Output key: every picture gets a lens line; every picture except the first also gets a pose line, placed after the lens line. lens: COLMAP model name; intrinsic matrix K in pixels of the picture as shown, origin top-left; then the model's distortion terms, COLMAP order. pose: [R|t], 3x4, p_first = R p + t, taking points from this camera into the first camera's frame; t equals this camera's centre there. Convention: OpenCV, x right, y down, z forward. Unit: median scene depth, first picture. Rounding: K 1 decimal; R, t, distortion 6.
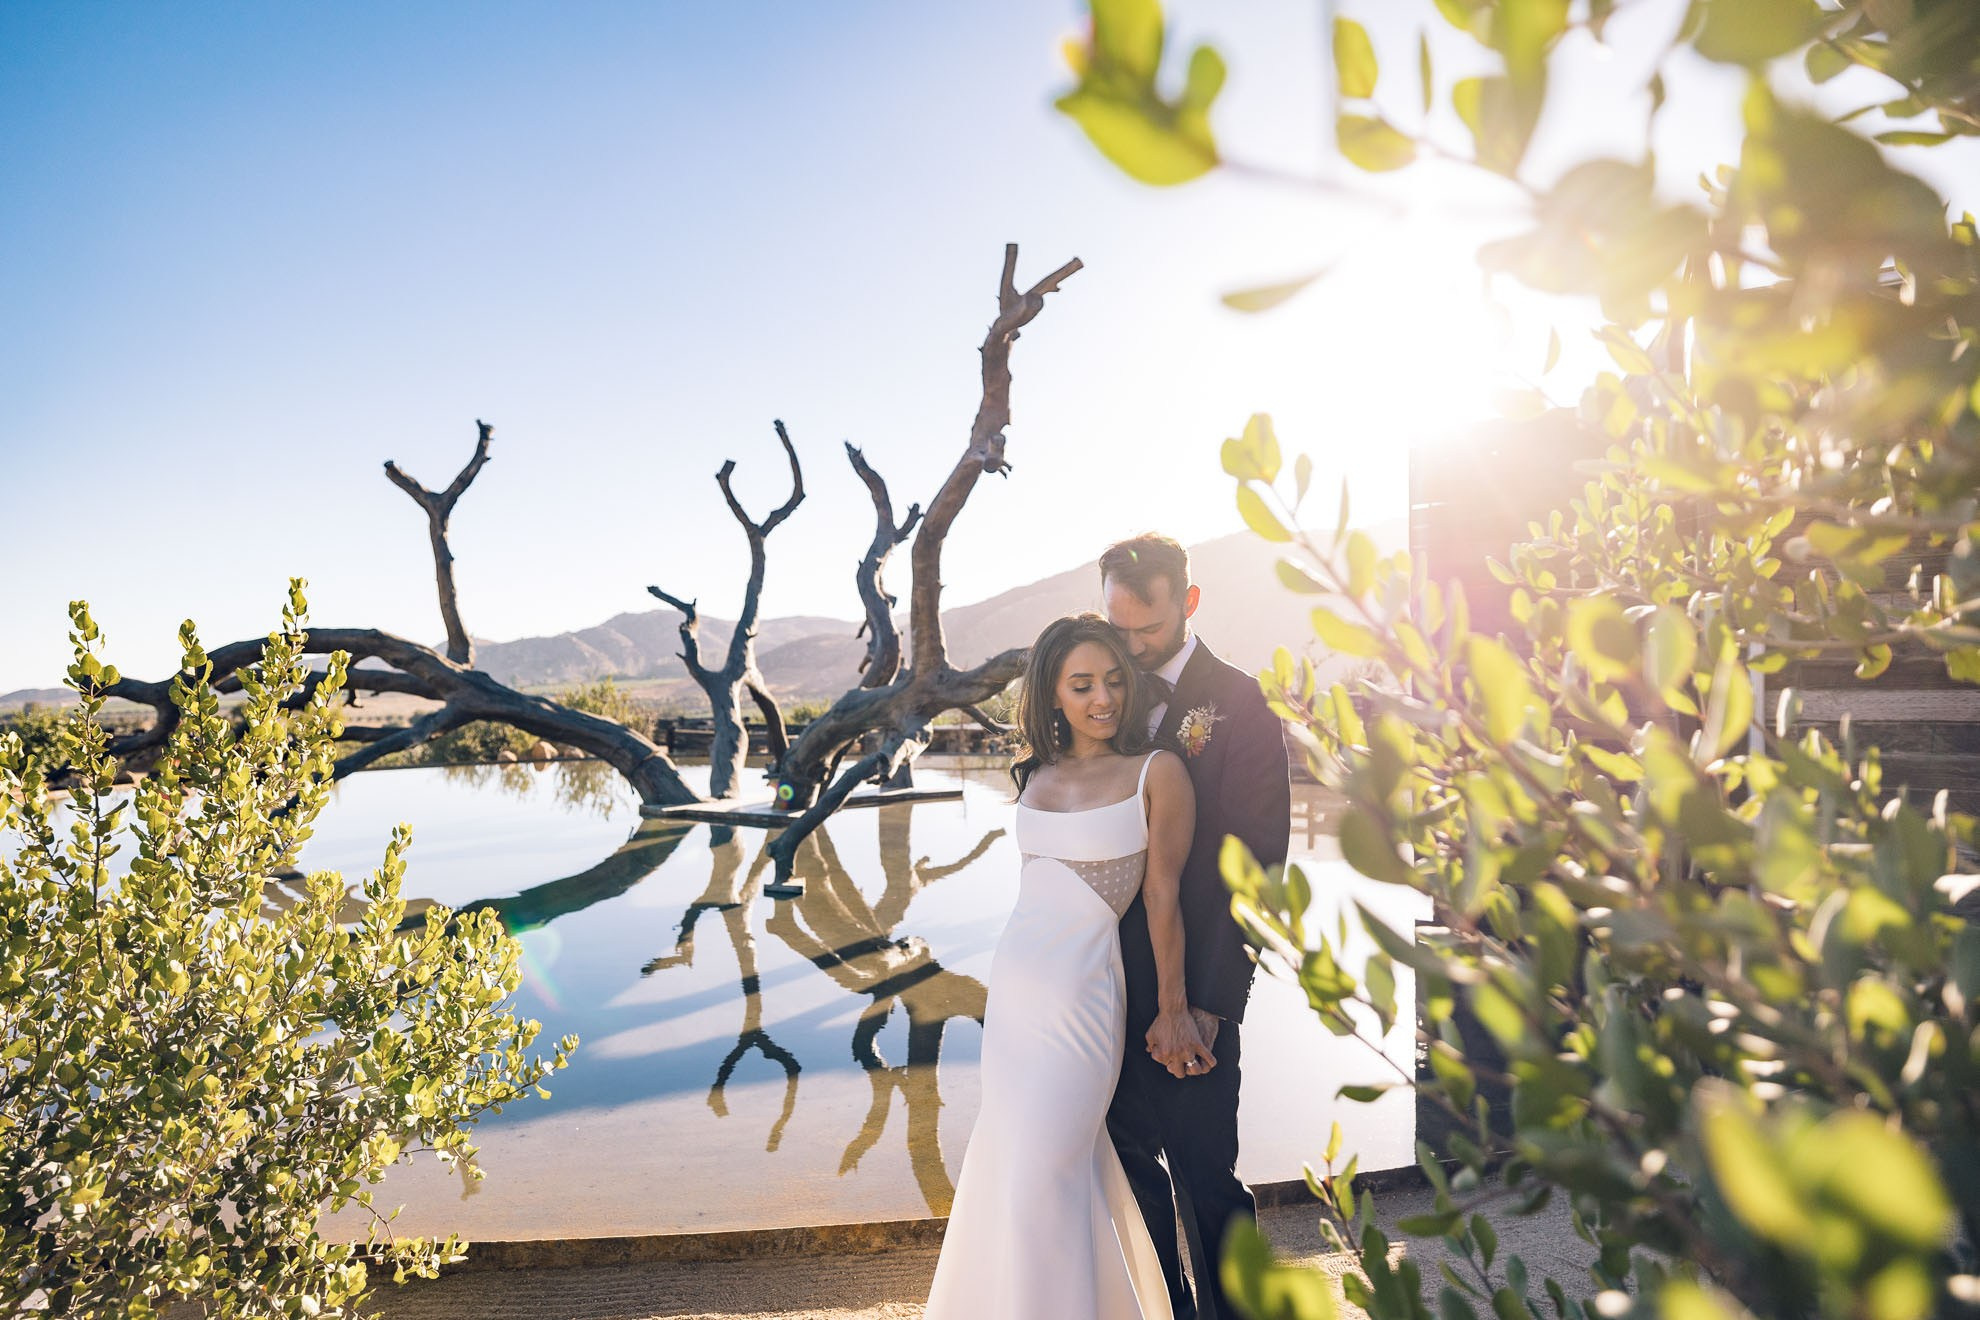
lens RADIAL K [[1072.6, 0, 979.2], [0, 1072.6, 659.4], [0, 0, 1]] dist [0.004471, -0.000793]
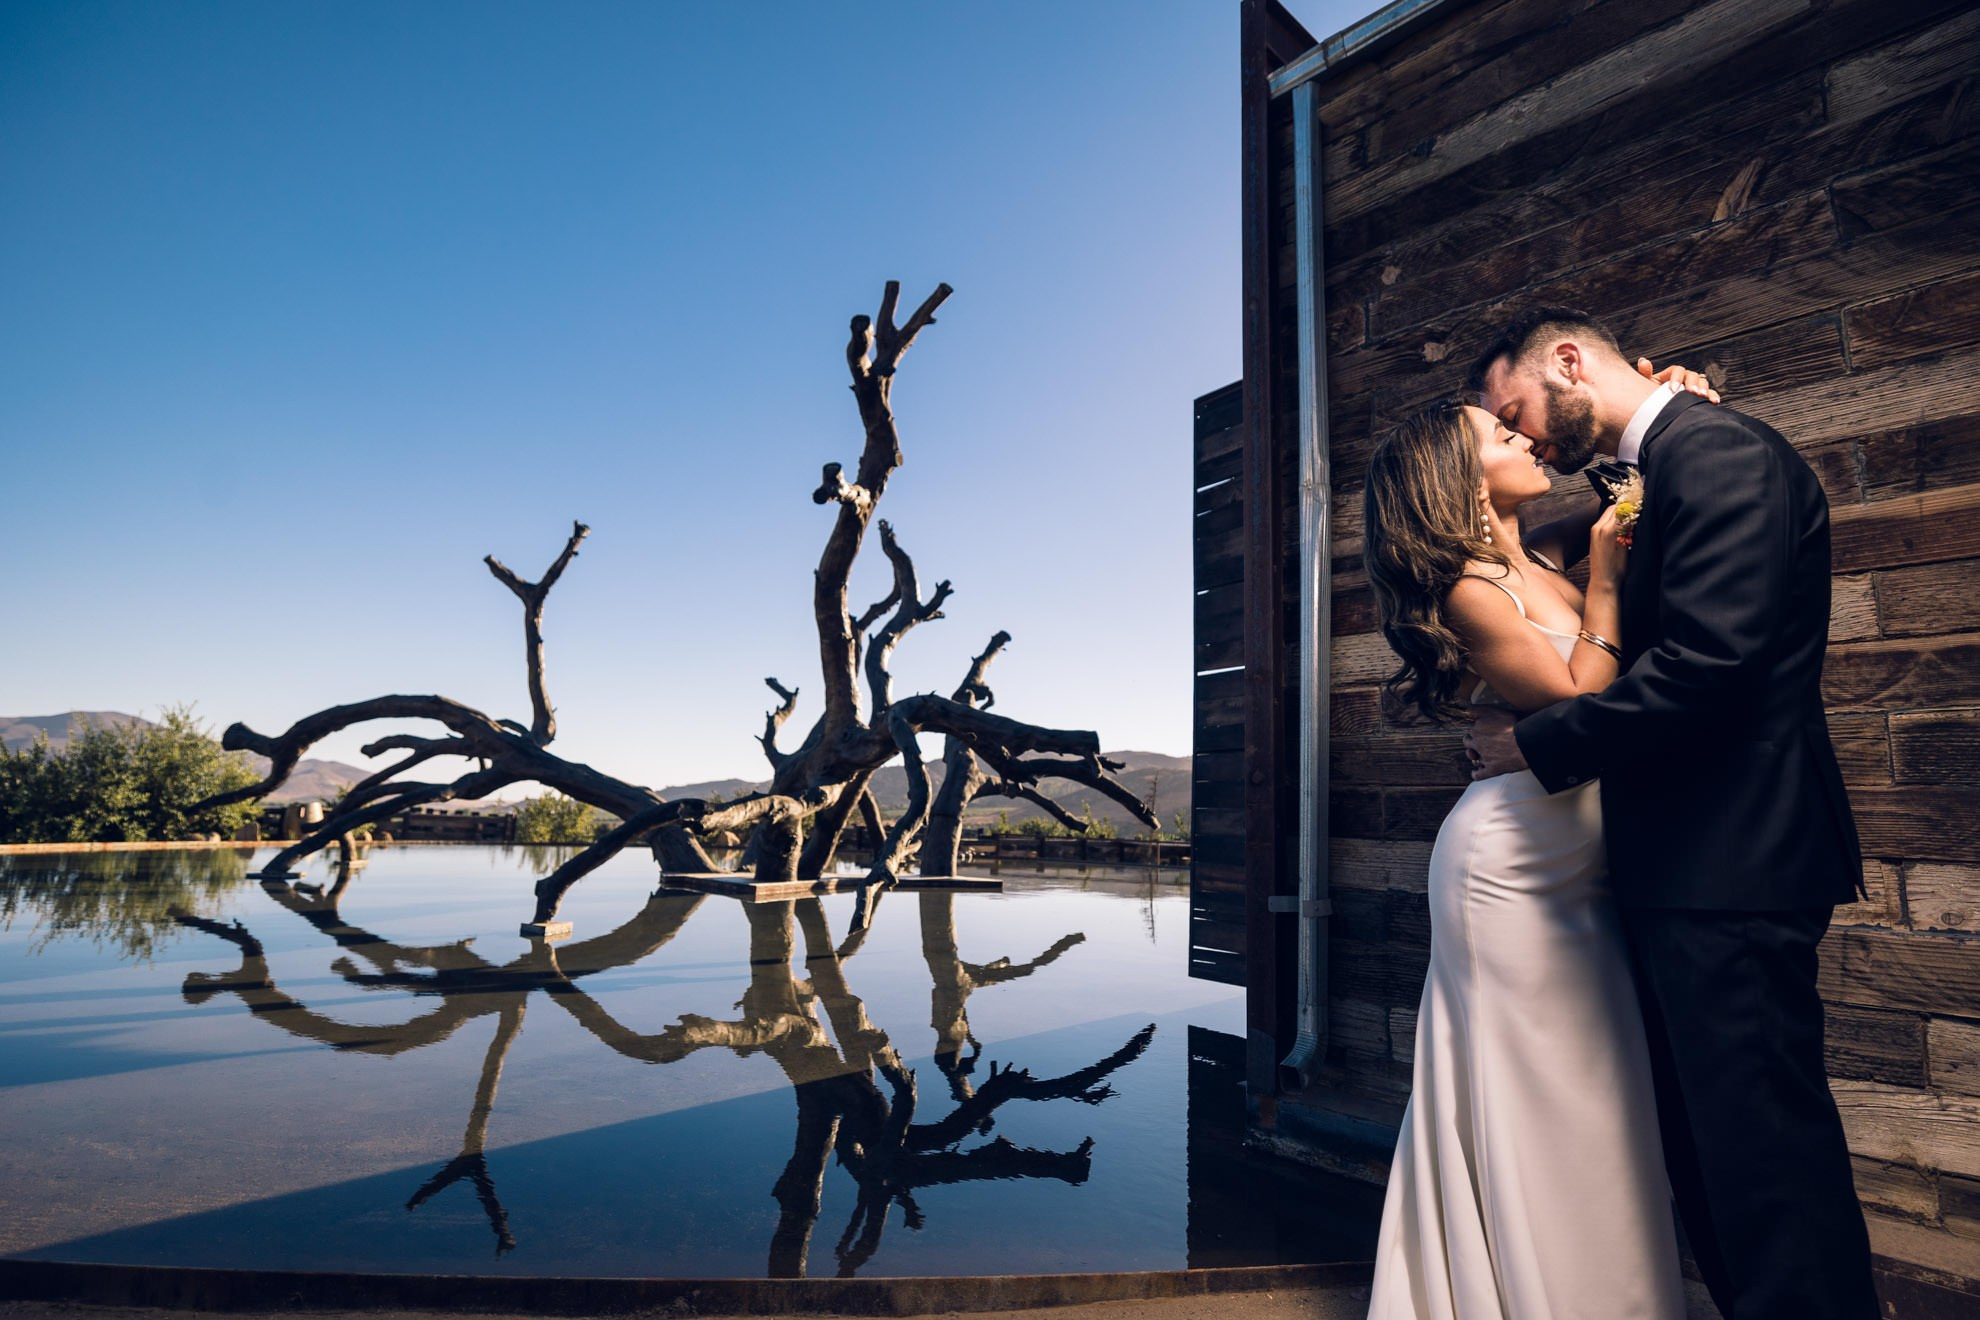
lens RADIAL K [[1014.5, 0, 981.5], [0, 1014.5, 657.6], [0, 0, 1]] dist [-0.002677, -0.000673]
pose [[0.948735, -0.015247, -0.315703, 0.318696], [-0.027115, 0.991228, -0.129355, 0.054169], [0.314906, 0.131284, 0.939999, 0.168632]]
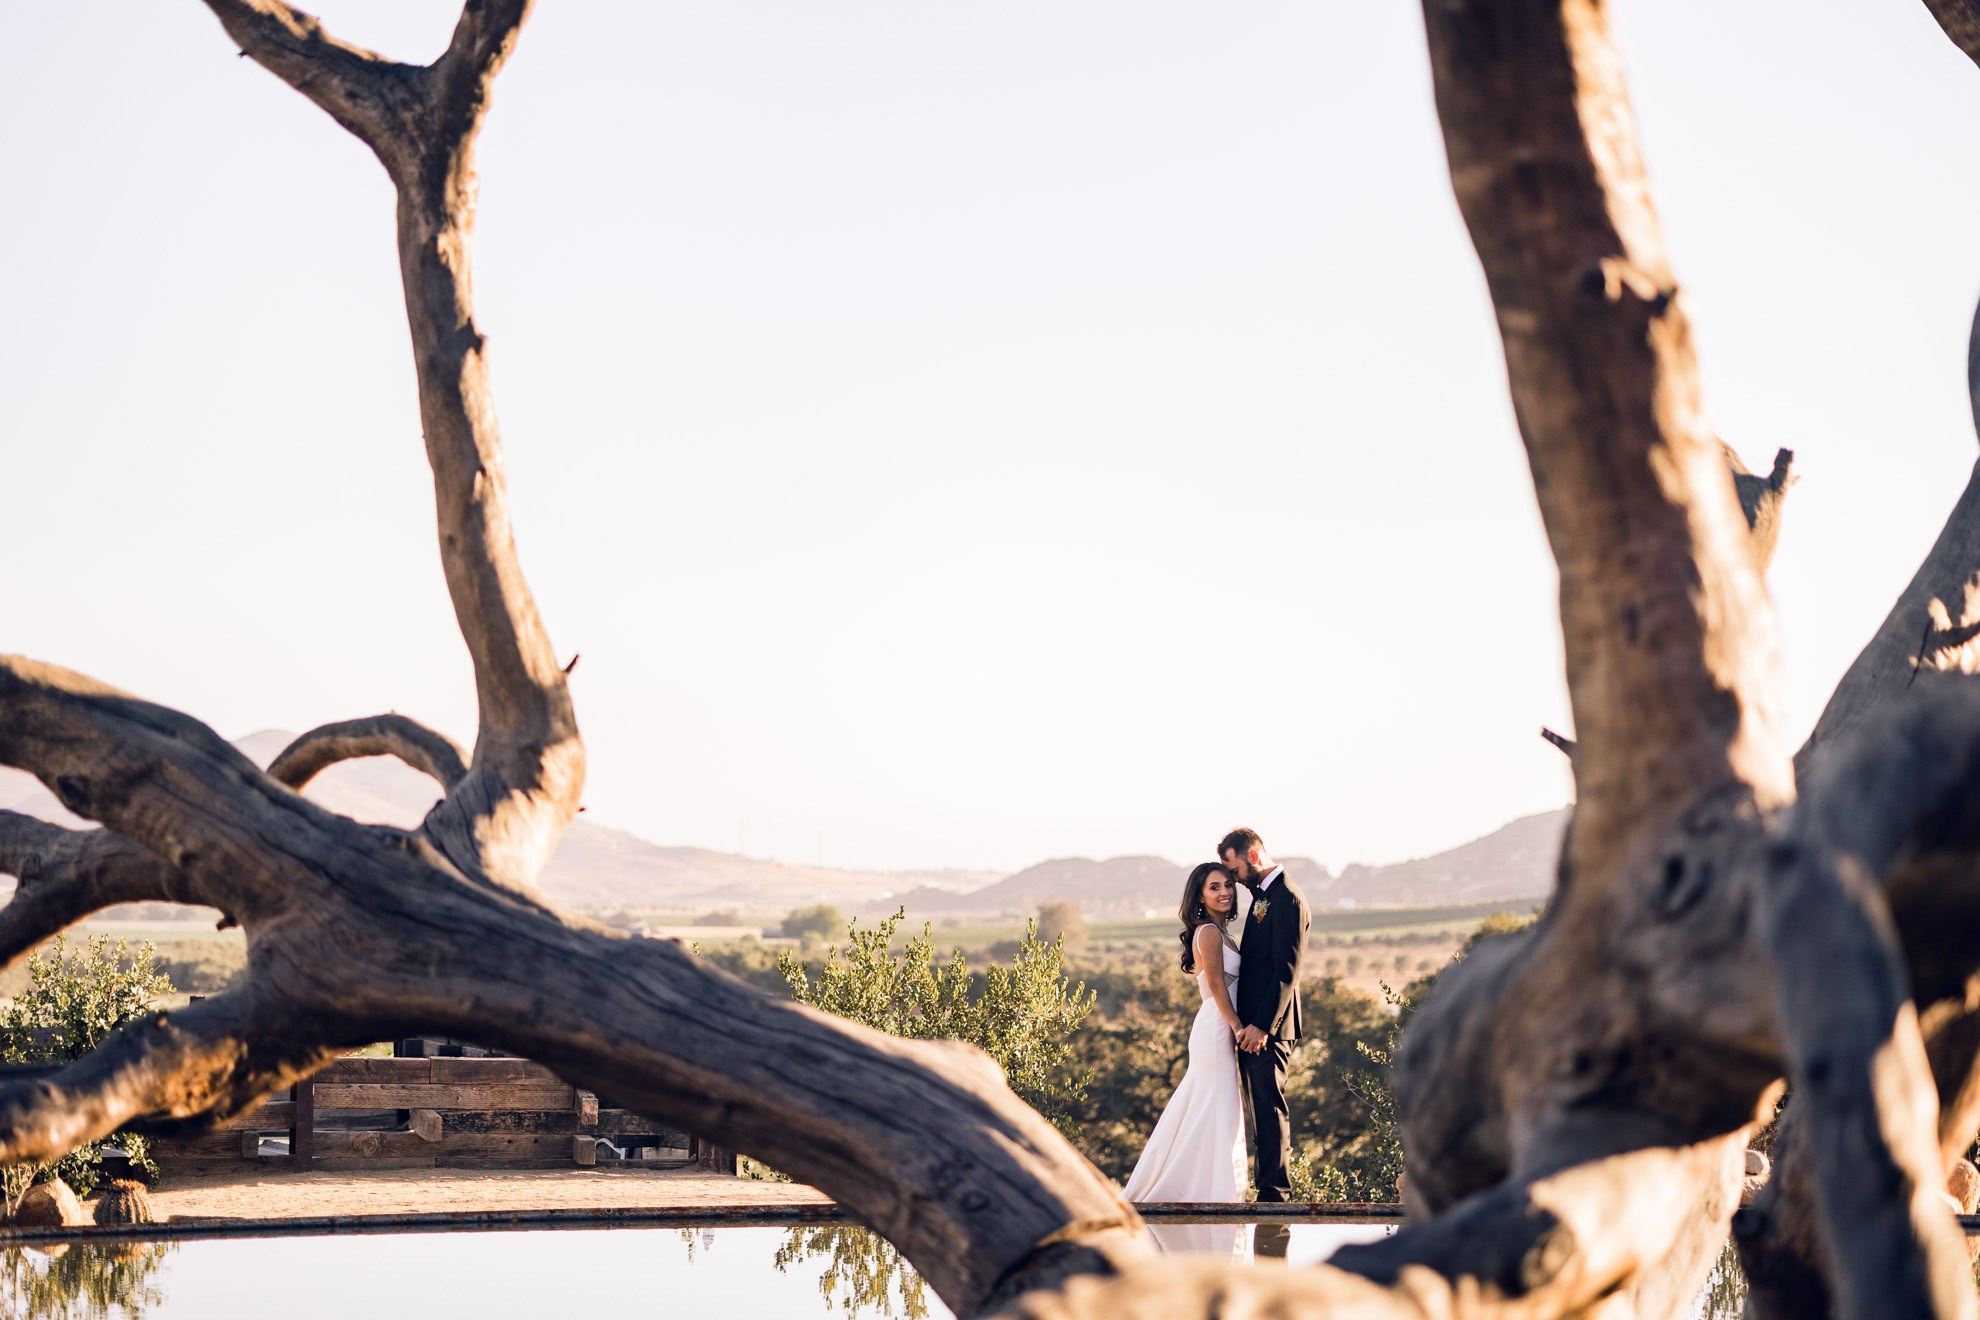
lens RADIAL K [[4706.8, 0, 988.6], [0, 4706.8, 658.2], [0, 0, 1]] dist [-0.025900, 0.000000]
pose [[0.728948, -0.026048, -0.684074, 0.322795], [0.015165, 0.999645, -0.021905, -0.001296], [0.684401, 0.005593, 0.729084, 0.377097]]
